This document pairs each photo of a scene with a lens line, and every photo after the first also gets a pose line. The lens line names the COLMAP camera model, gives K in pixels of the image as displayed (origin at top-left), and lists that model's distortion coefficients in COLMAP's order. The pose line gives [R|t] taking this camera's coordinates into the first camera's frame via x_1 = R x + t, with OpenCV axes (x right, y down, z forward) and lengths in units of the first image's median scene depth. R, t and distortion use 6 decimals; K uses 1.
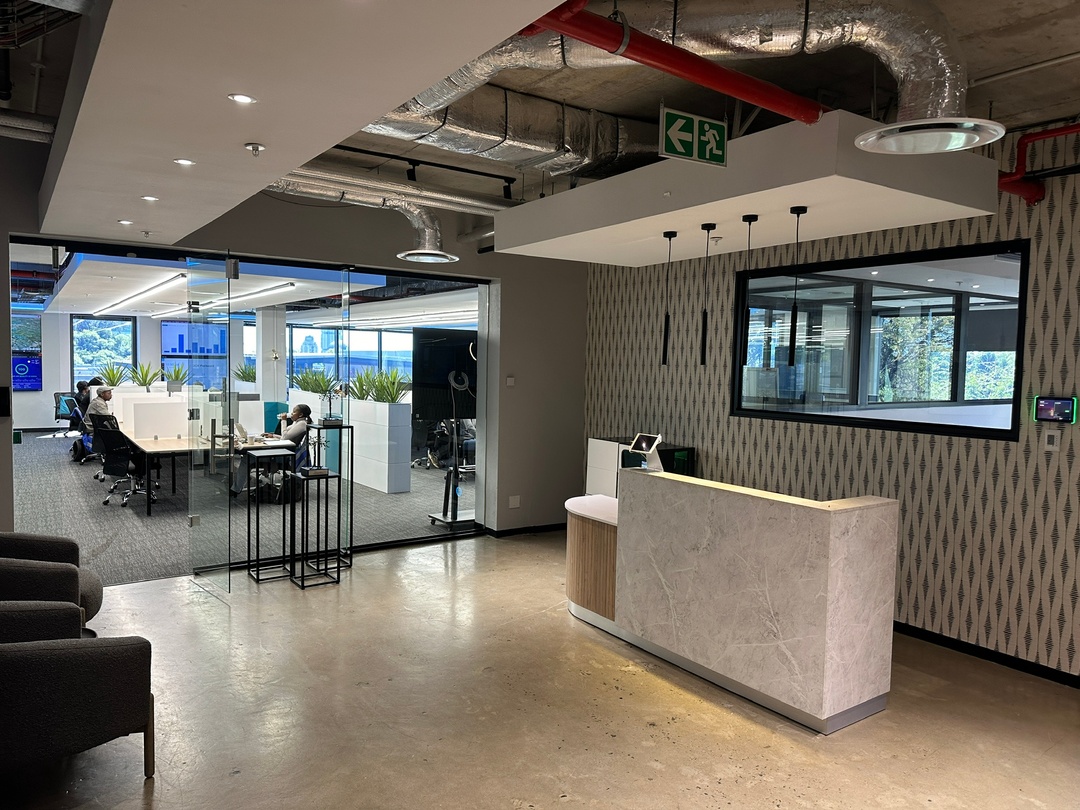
lens RADIAL K [[740.1, 0, 540.0], [0, 740.1, 405.0], [0, 0, 1]] dist [0.001759, -0.002645]
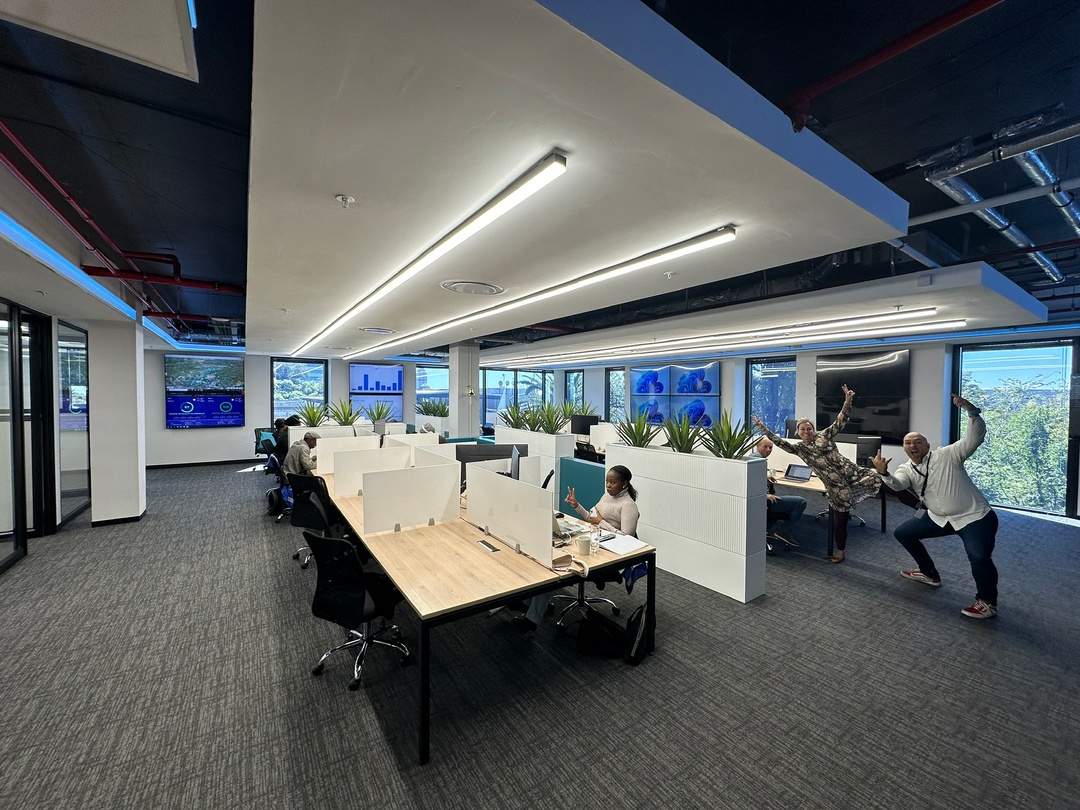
lens RADIAL K [[435.2, 0, 540.0], [0, 435.2, 405.0], [0, 0, 1]] dist [0.000434, 0.000050]
pose [[0.999706, -0.014224, -0.019658, -0.223149], [0.013555, 0.999338, -0.033766, -0.023399], [0.020125, 0.033490, 0.999236, 0.365353]]
